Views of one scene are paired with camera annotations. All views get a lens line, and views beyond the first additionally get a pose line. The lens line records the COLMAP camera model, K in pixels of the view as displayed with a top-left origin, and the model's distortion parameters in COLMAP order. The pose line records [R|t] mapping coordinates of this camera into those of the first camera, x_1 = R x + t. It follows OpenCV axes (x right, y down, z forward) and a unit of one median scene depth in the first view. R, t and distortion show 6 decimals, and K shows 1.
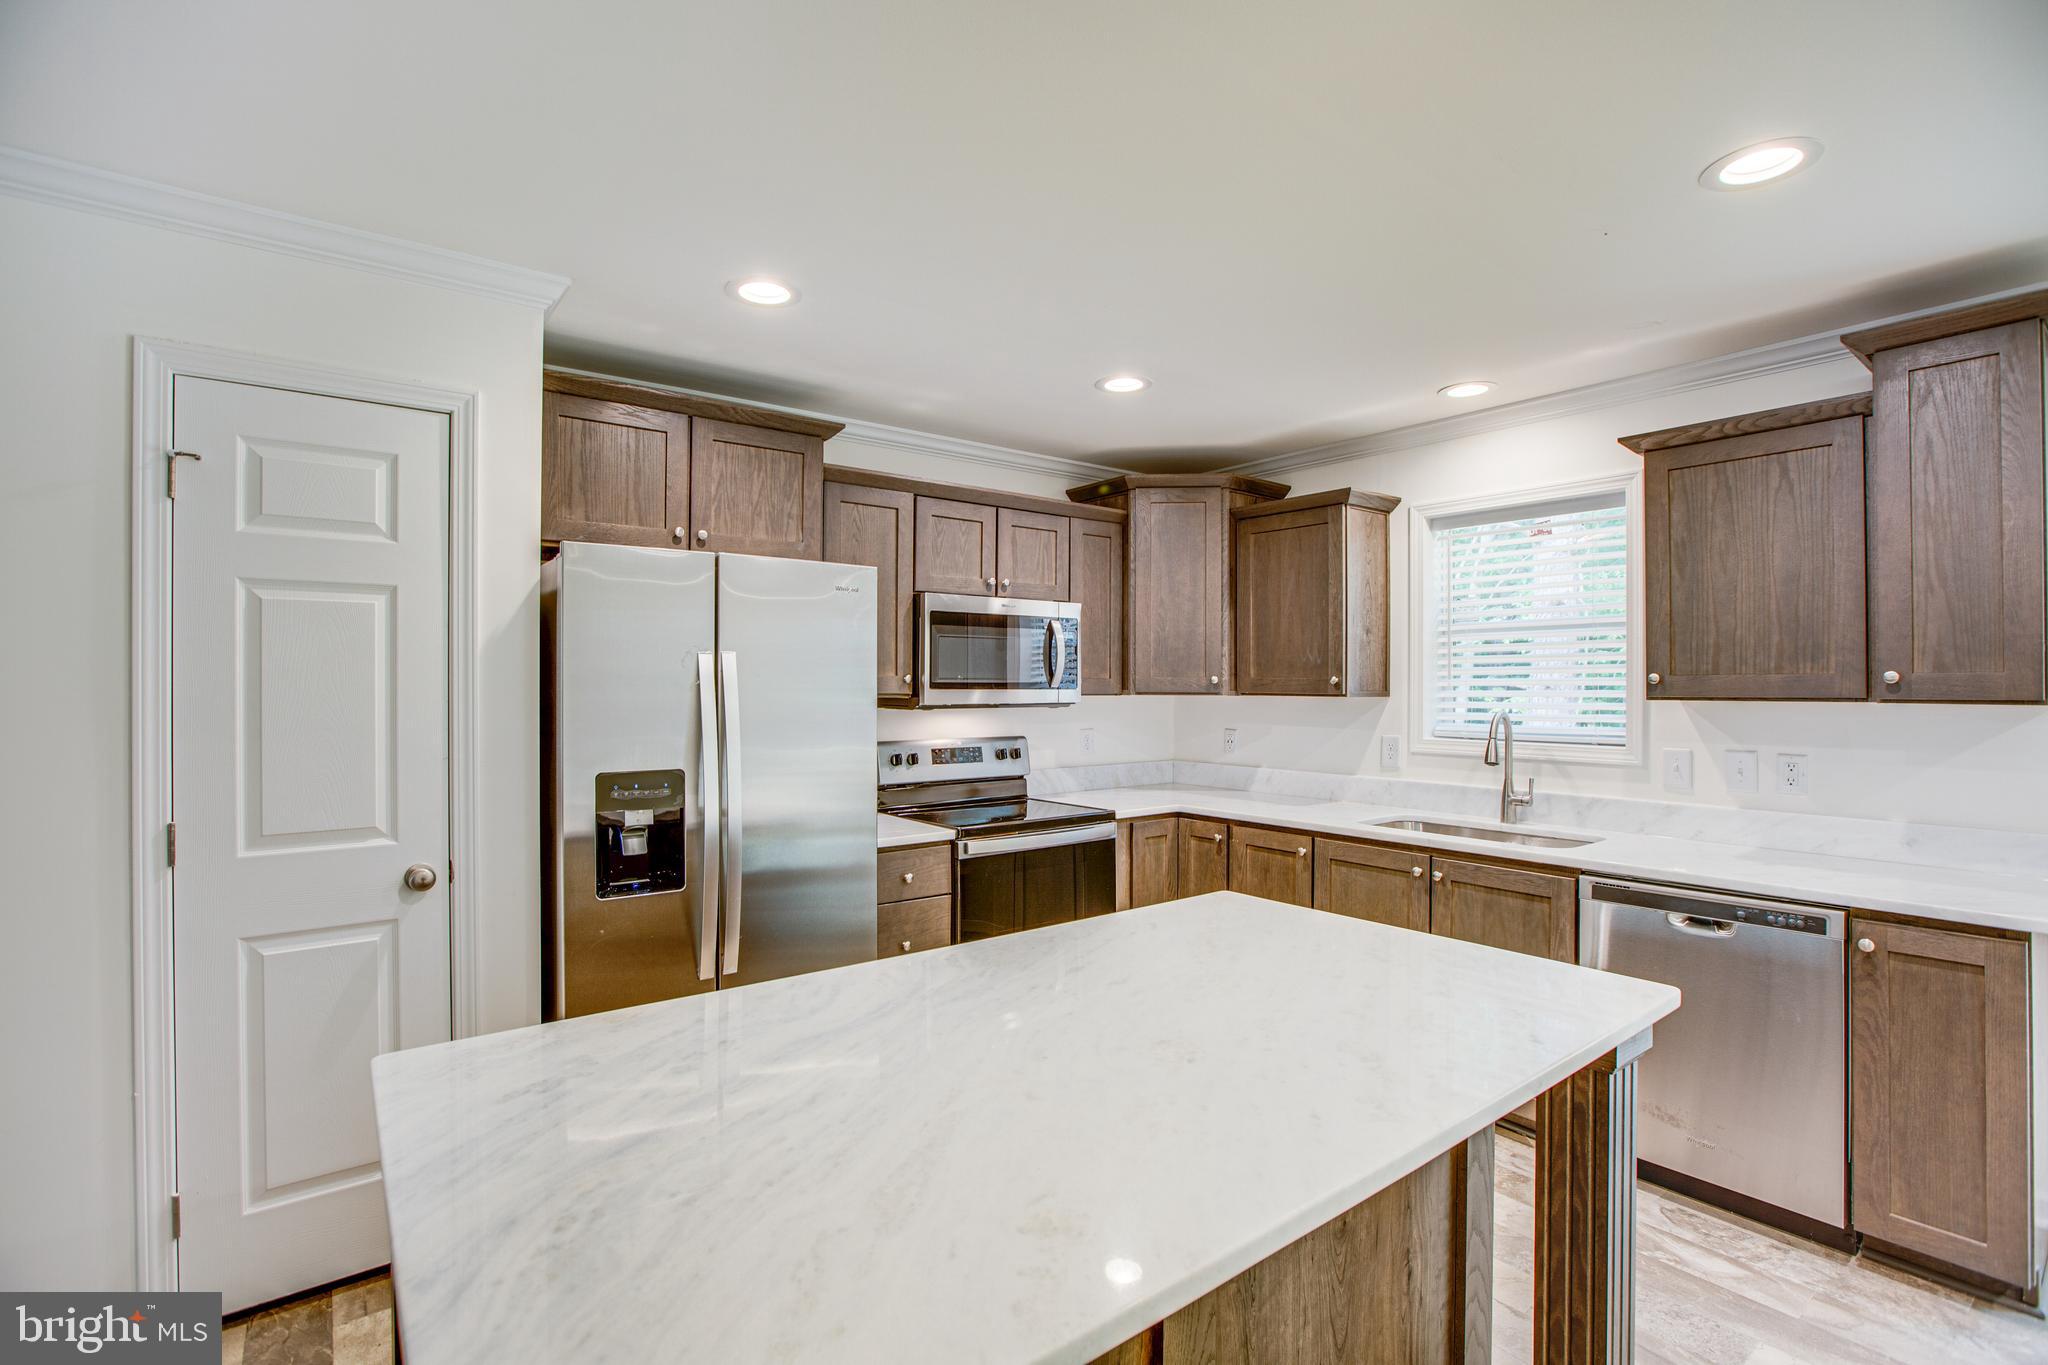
lens RADIAL K [[937.2, 0, 1028.4], [0, 937.2, 679.6], [0, 0, 1]] dist [-0.019777, 0.005608]
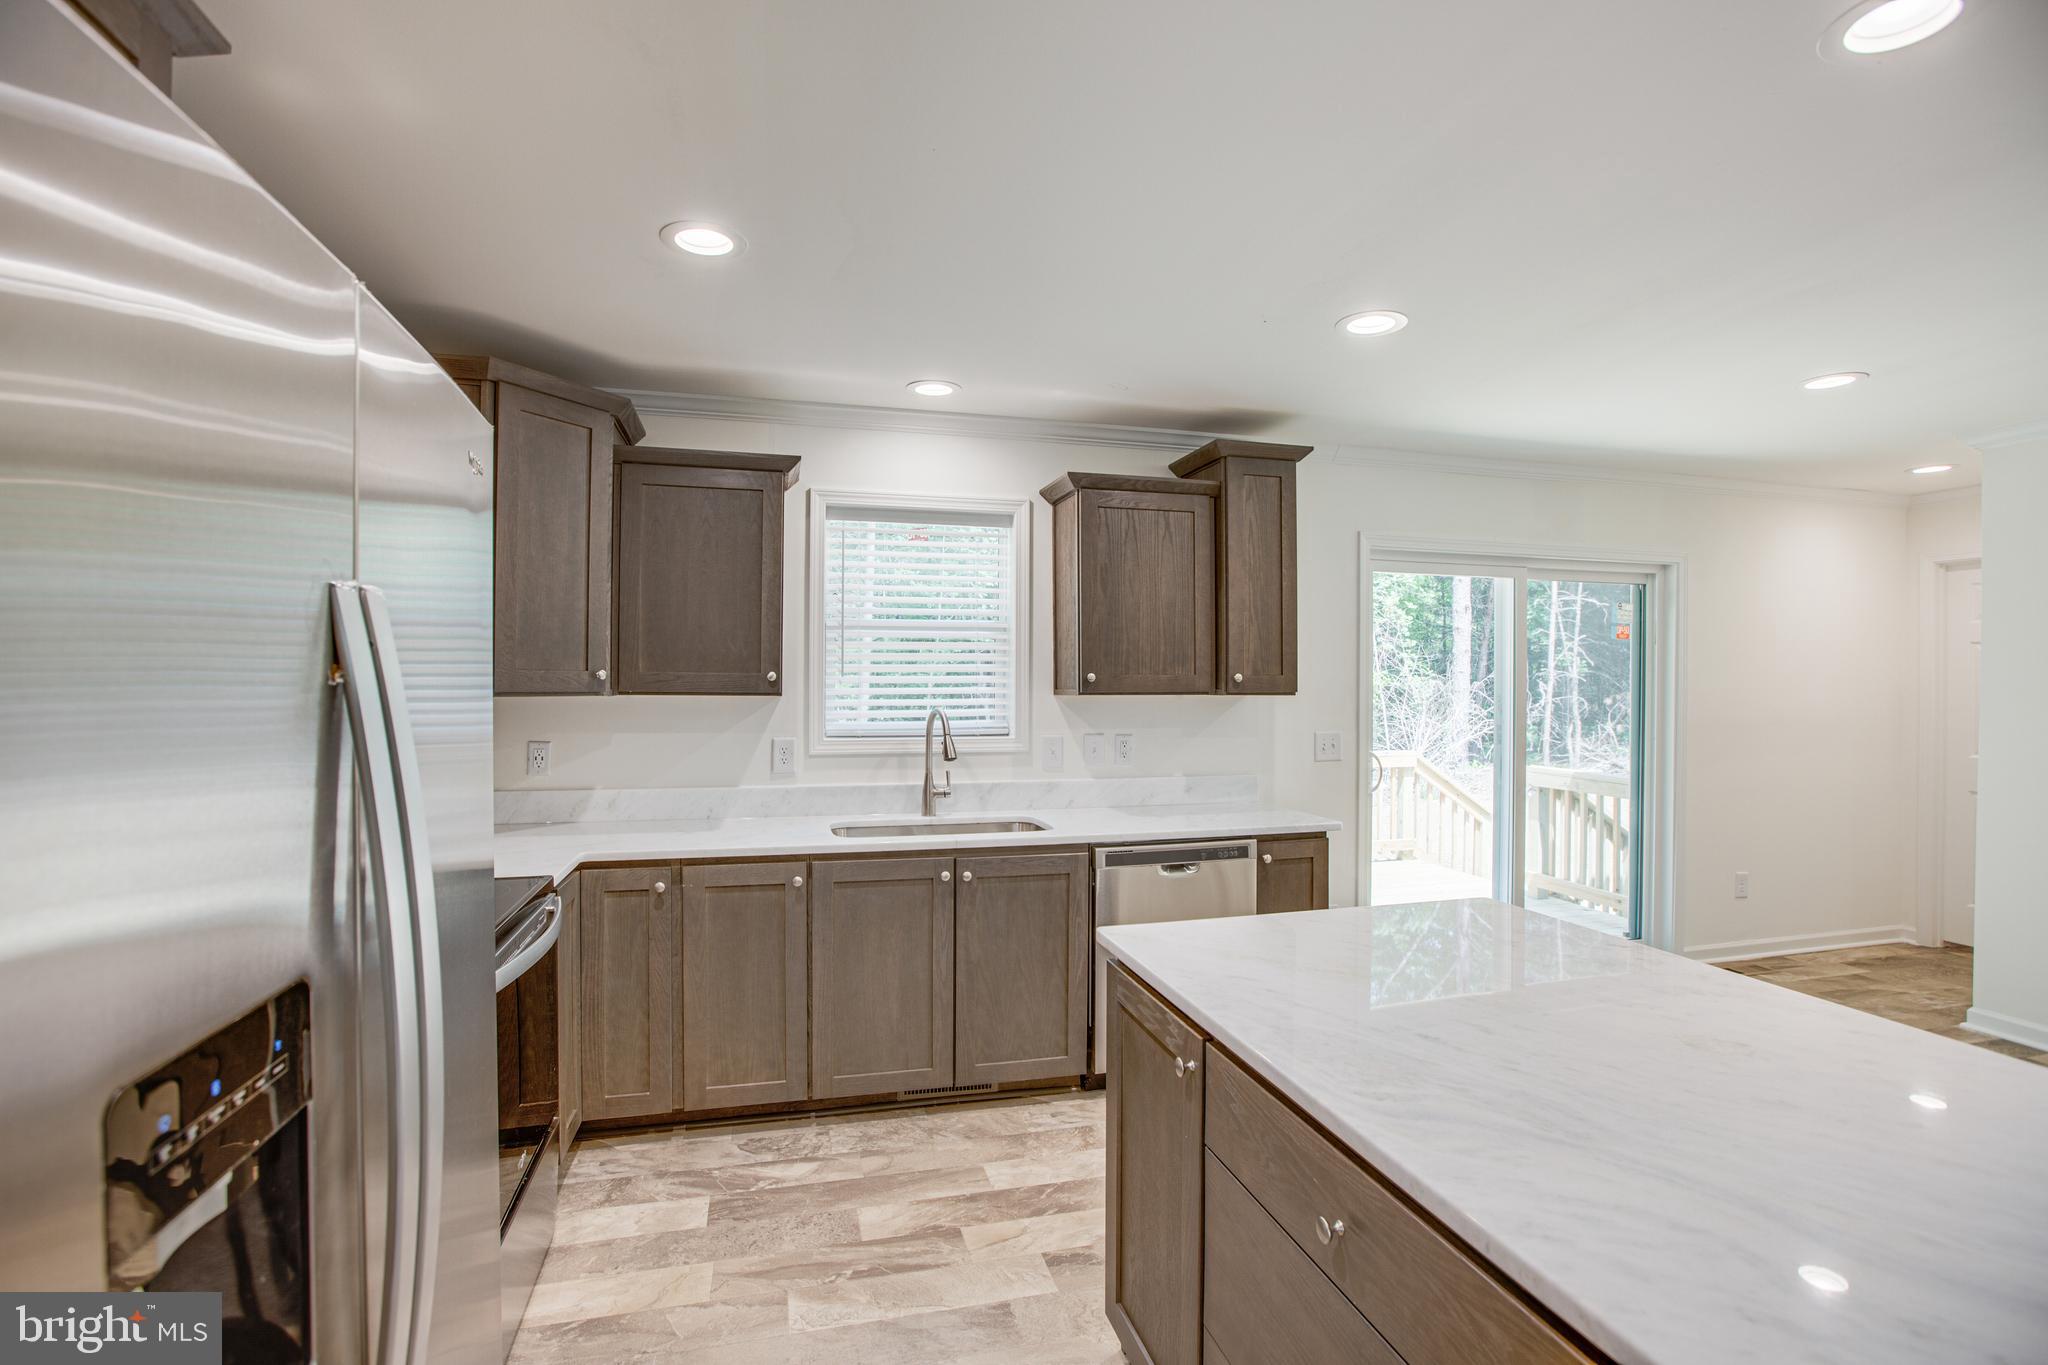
lens RADIAL K [[937.2, 0, 999.0], [0, 937.2, 703.7], [0, 0, 1]] dist [-0.019777, 0.005608]
pose [[0.409566, -0.022241, 0.912009, -0.391597], [-0.007580, 0.999585, 0.027780, -0.000245], [-0.912249, -0.018291, 0.409227, 0.487471]]
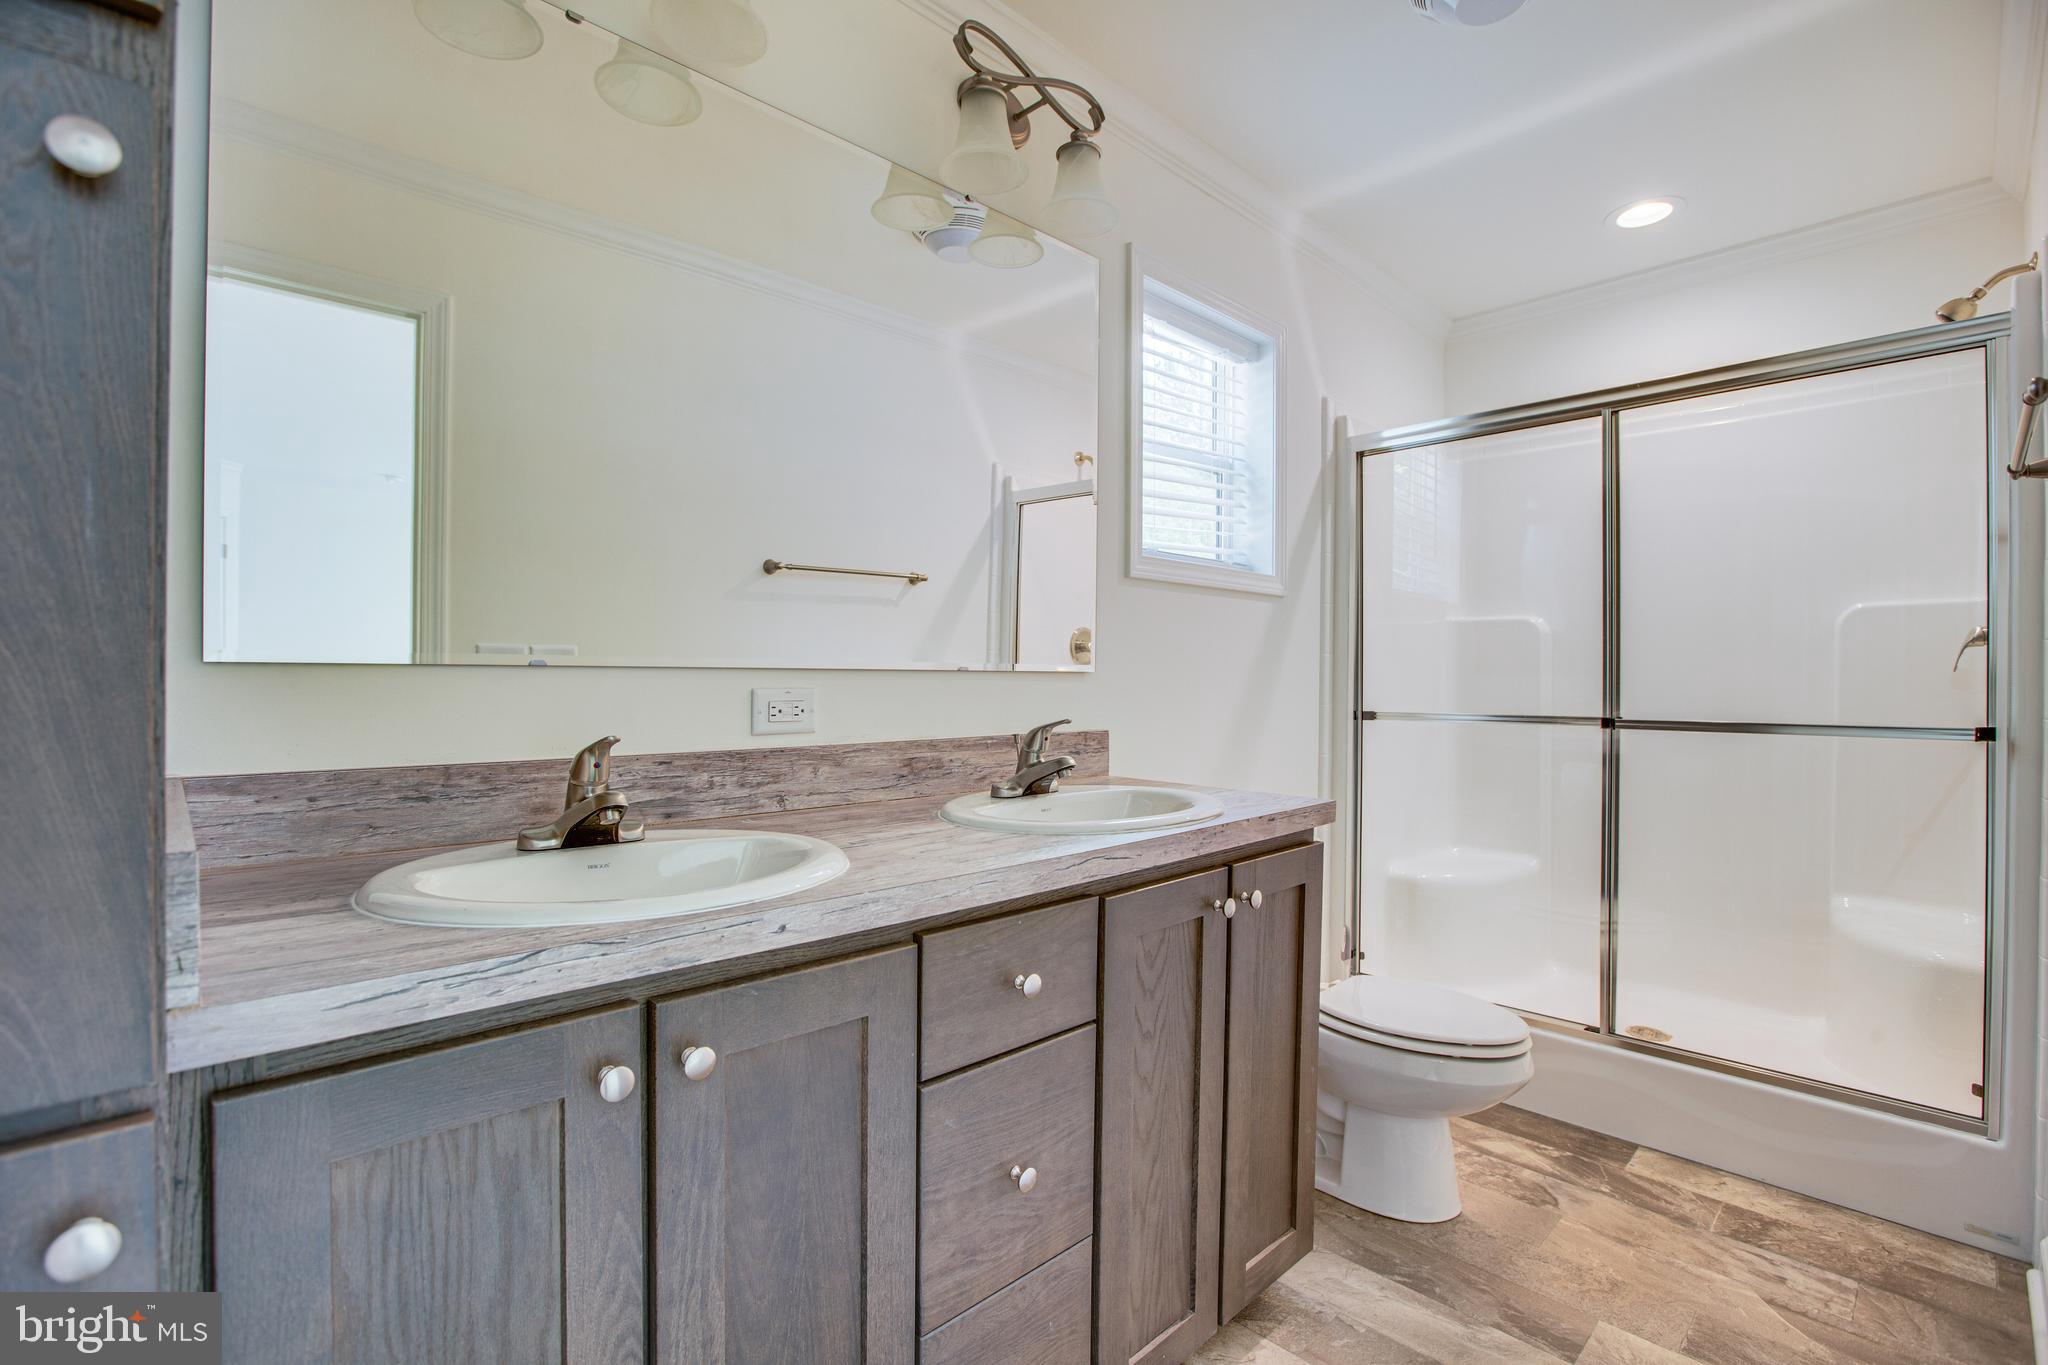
lens RADIAL K [[937.2, 0, 1020.1], [0, 937.2, 683.6], [0, 0, 1]] dist [-0.019777, 0.005608]
pose [[-0.993777, -0.003448, -0.111330, 0.650954], [-0.002866, 0.999981, -0.005385, 0.085613], [0.111347, -0.005033, -0.993769, 1.565580]]
